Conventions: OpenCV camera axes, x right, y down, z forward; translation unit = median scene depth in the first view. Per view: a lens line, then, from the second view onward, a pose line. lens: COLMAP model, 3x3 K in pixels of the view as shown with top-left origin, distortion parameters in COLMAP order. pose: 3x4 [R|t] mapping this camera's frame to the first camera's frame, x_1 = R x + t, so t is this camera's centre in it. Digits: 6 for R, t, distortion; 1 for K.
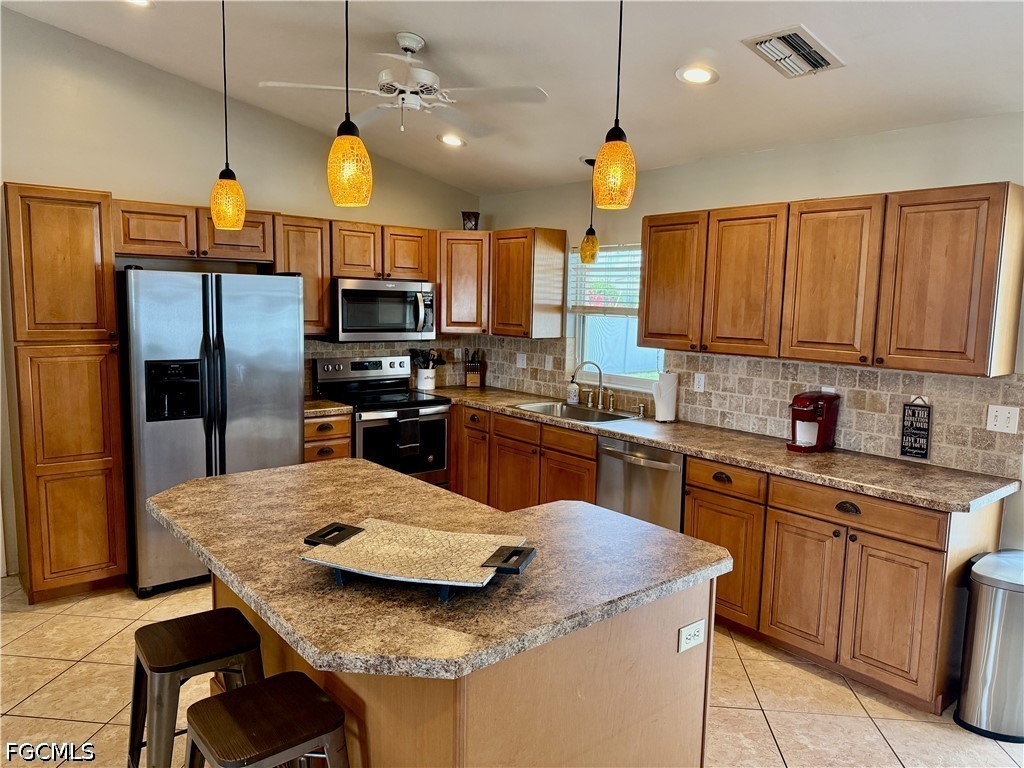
lens RADIAL K [[720.3, 0, 518.4], [0, 720.3, 382.6], [0, 0, 1]] dist [0.091116, -0.148712]
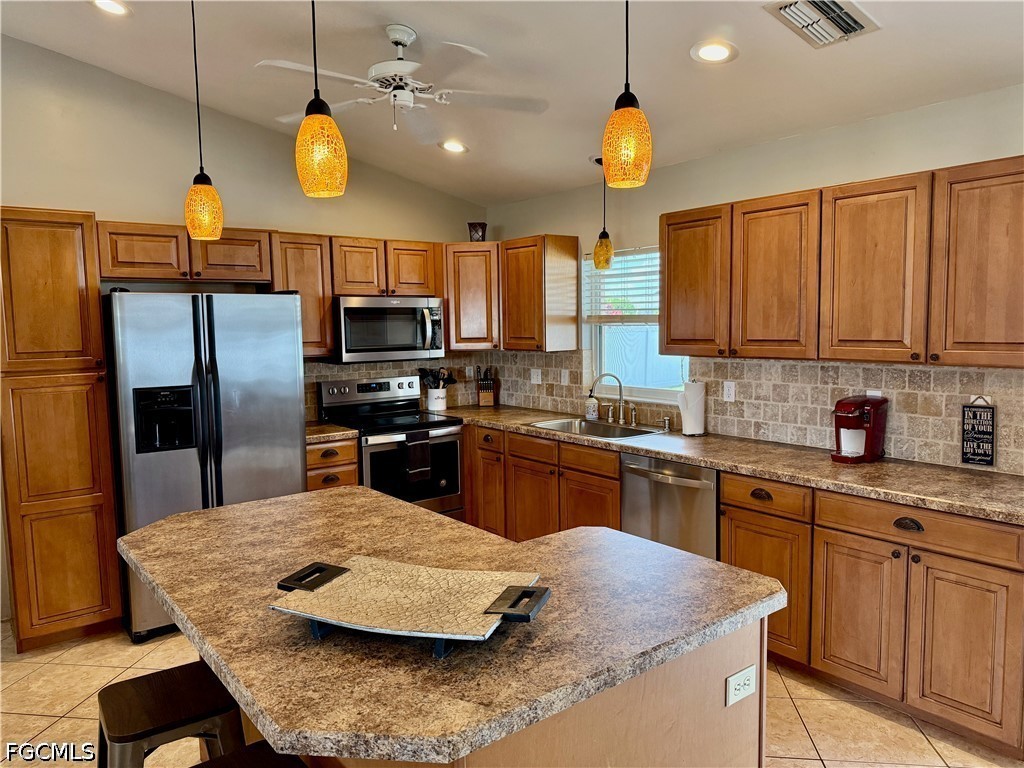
lens RADIAL K [[721.2, 0, 512.0], [0, 721.2, 384.0], [0, 0, 1]] dist [0.065927, -0.096030]
pose [[0.998665, -0.036582, -0.036468, 0.010213], [0.035539, 0.998951, -0.028866, 0.008842], [0.037486, 0.027532, 0.998918, 0.083326]]
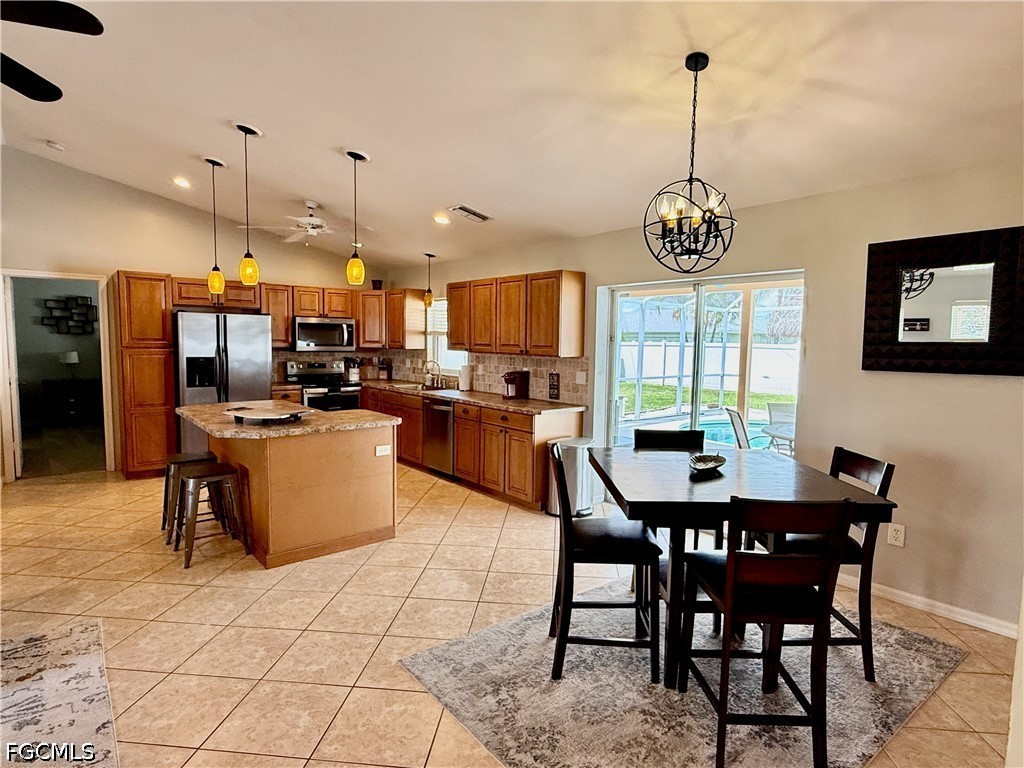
lens RADIAL K [[562.9, 0, 514.3], [0, 562.9, 381.2], [0, 0, 1]] dist [-0.001278, -0.001437]
pose [[0.999978, -0.006624, 0.000911, 0.406903], [0.006655, 0.999194, -0.039575, 0.107794], [-0.000648, 0.039580, 0.999216, -0.570396]]
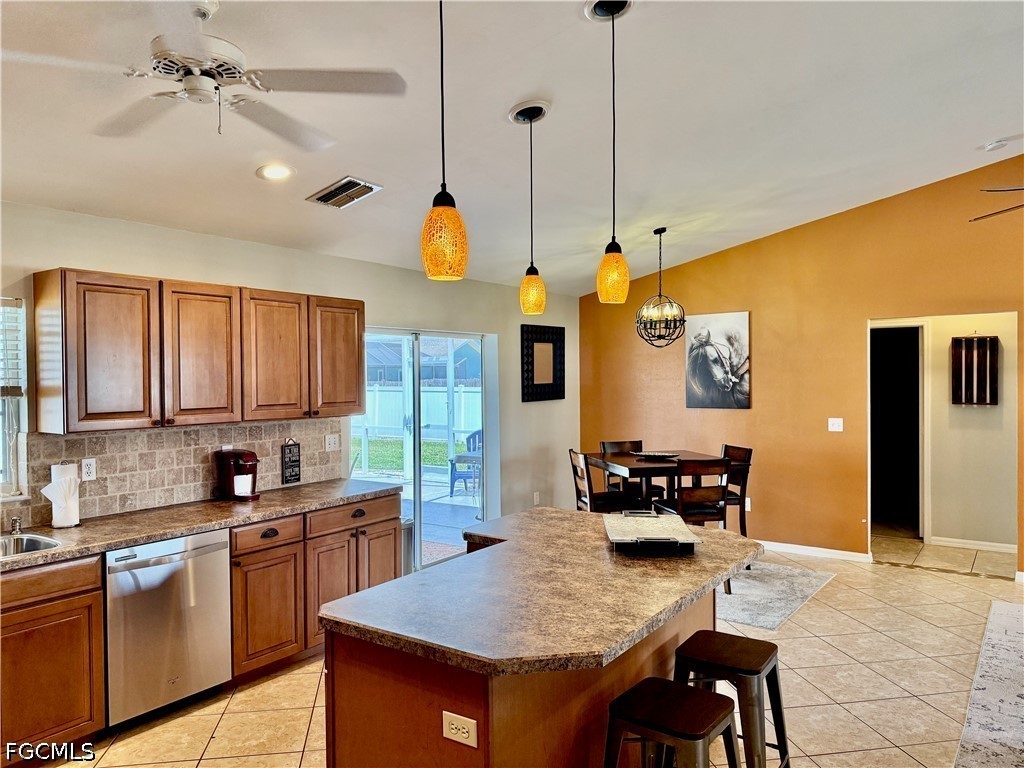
lens RADIAL K [[716.5, 0, 512.0], [0, 716.5, 384.0], [0, 0, 1]] dist [0.091993, -0.082437]
pose [[-0.264902, -0.030473, 0.963794, -0.838916], [0.113191, 0.991608, 0.062463, -0.115456], [-0.957609, 0.125639, -0.259230, 0.883732]]
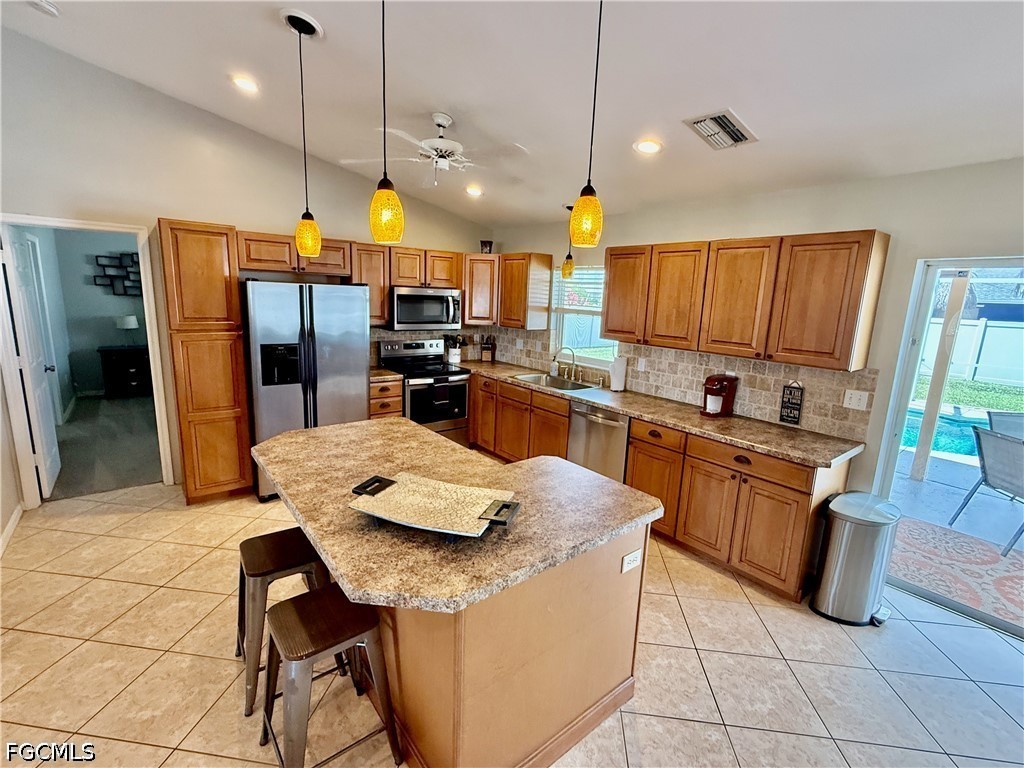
lens RADIAL K [[466.0, 0, 511.8], [0, 466.0, 382.1], [0, 0, 1]] dist [-0.002937, 0.000170]
pose [[0.999630, 0.020688, -0.017640, 0.010195], [-0.019404, 0.997355, 0.070043, -0.030297], [0.019043, -0.069675, 0.997388, 0.076755]]
